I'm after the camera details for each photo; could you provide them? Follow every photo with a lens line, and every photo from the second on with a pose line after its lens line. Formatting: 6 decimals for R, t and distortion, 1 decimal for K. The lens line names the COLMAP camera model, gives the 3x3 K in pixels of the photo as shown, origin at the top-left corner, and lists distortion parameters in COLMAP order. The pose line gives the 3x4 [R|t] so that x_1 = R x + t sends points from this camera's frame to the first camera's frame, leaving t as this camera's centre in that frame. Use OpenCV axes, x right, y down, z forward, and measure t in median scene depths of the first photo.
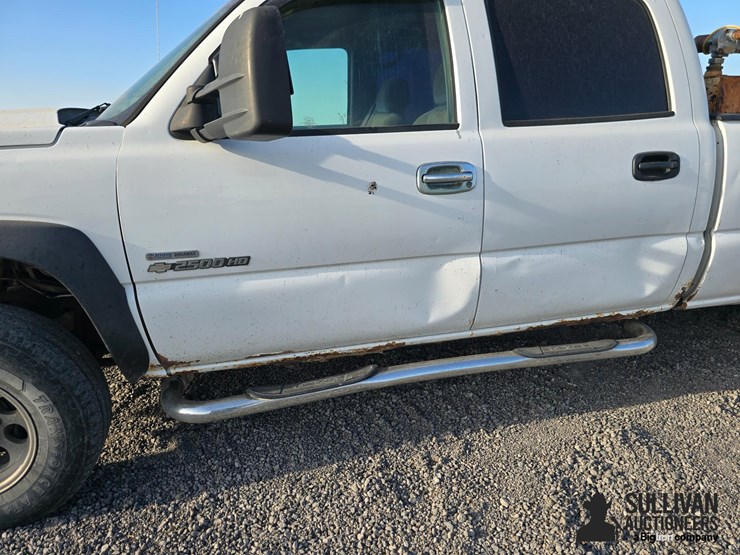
lens RADIAL K [[497.9, 0, 370.0], [0, 497.9, 277.5], [0, 0, 1]] dist [0.054530, -0.050788]
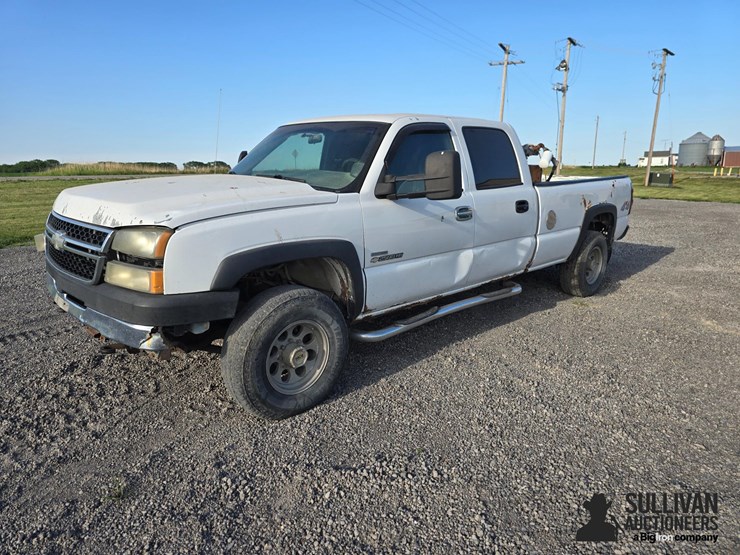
lens RADIAL K [[500.1, 0, 361.2], [0, 500.1, 267.7], [0, 0, 1]] dist [0.056148, -0.055431]
pose [[0.875310, -0.072594, 0.478083, -1.232946], [0.111858, 0.992249, -0.054129, 0.099786], [-0.470448, 0.100857, 0.876645, -0.652379]]
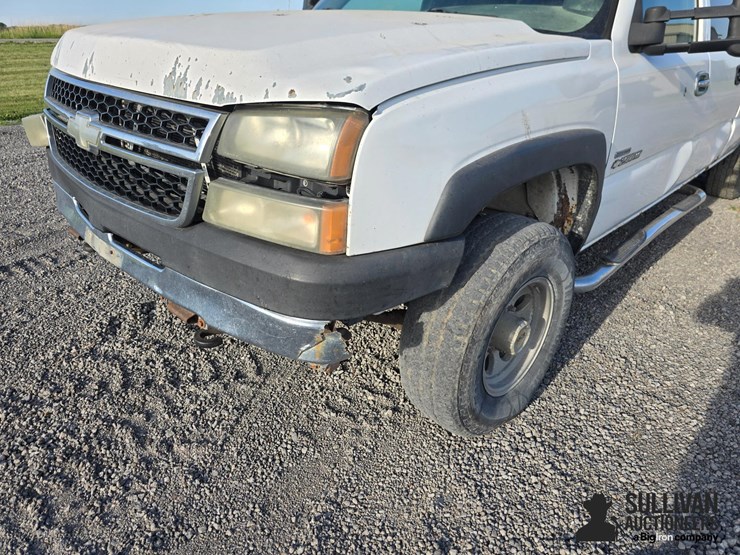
lens RADIAL K [[501.6, 0, 366.4], [0, 501.6, 275.4], [0, 0, 1]] dist [0.058097, -0.057932]
pose [[0.855244, -0.192560, 0.481122, -1.343674], [0.110524, 0.974818, 0.193686, -0.052431], [-0.506302, -0.112474, 0.854990, 0.189577]]
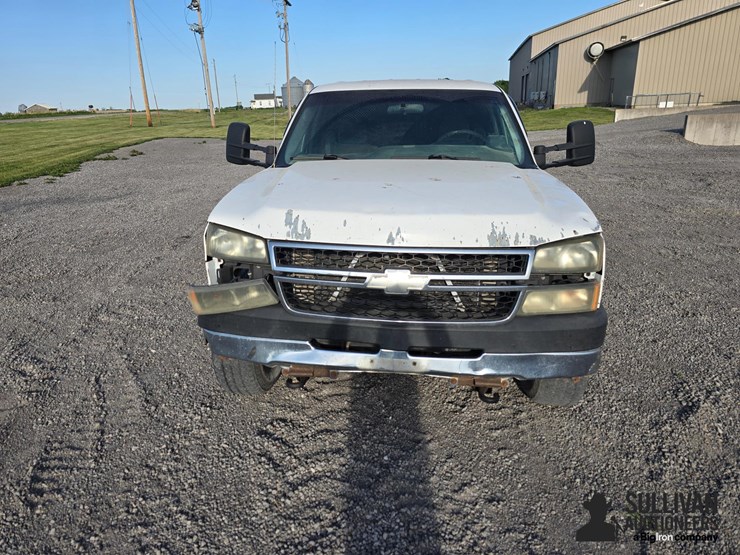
lens RADIAL K [[500.1, 0, 361.2], [0, 500.1, 267.7], [0, 0, 1]] dist [0.056148, -0.055431]
pose [[0.345081, -0.277152, 0.896719, -2.258322], [0.274290, 0.943478, 0.186050, -0.410665], [-0.897599, 0.181759, 0.401597, 0.741630]]
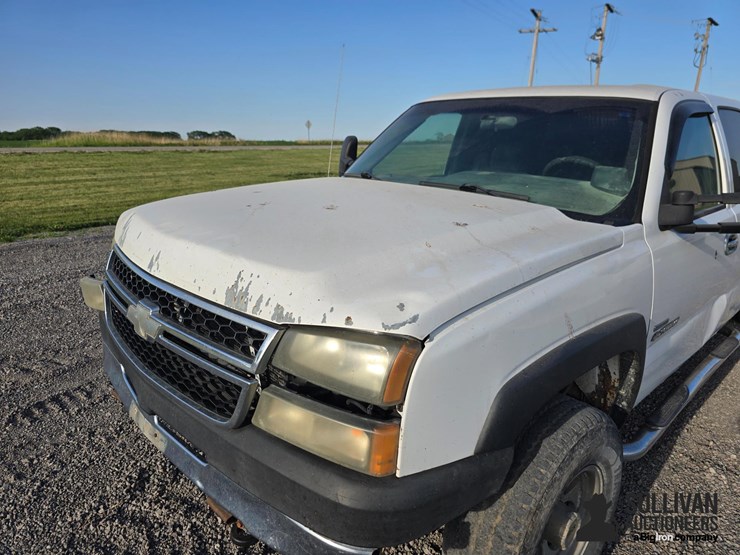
lens RADIAL K [[501.6, 0, 366.4], [0, 501.6, 275.4], [0, 0, 1]] dist [0.058097, -0.057932]
pose [[0.876482, -0.090891, 0.472777, -1.360973], [0.097272, 0.995197, 0.010992, -0.211879], [-0.471506, 0.036354, 0.881113, 0.203799]]
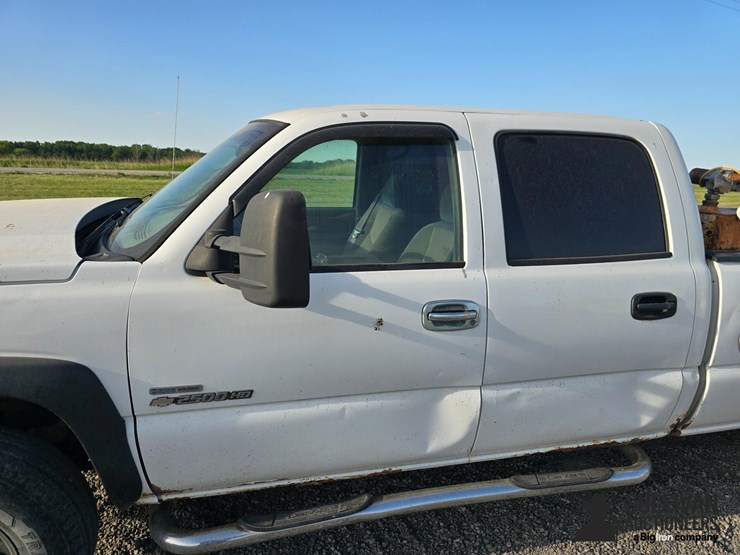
lens RADIAL K [[498.0, 0, 370.3], [0, 498.0, 267.2], [0, 0, 1]] dist [0.052176, -0.046031]
pose [[0.998137, 0.059213, 0.014735, -0.031113], [-0.057992, 0.995660, -0.072783, -0.201587], [-0.018981, 0.071793, 0.997239, -0.020586]]
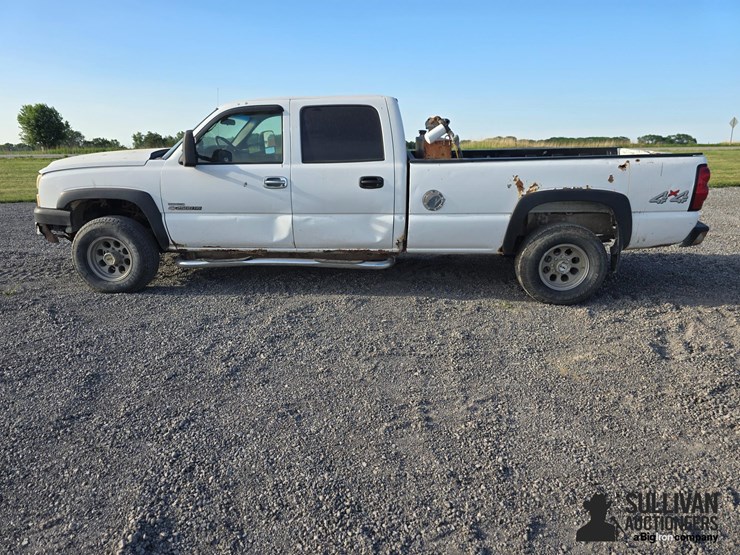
lens RADIAL K [[501.6, 0, 366.4], [0, 501.6, 275.4], [0, 0, 1]] dist [0.058097, -0.057932]
pose [[0.950248, 0.099247, -0.295260, 1.333031], [-0.103249, 0.994653, 0.002046, 0.210760], [0.293884, 0.028541, 0.955415, -1.252607]]
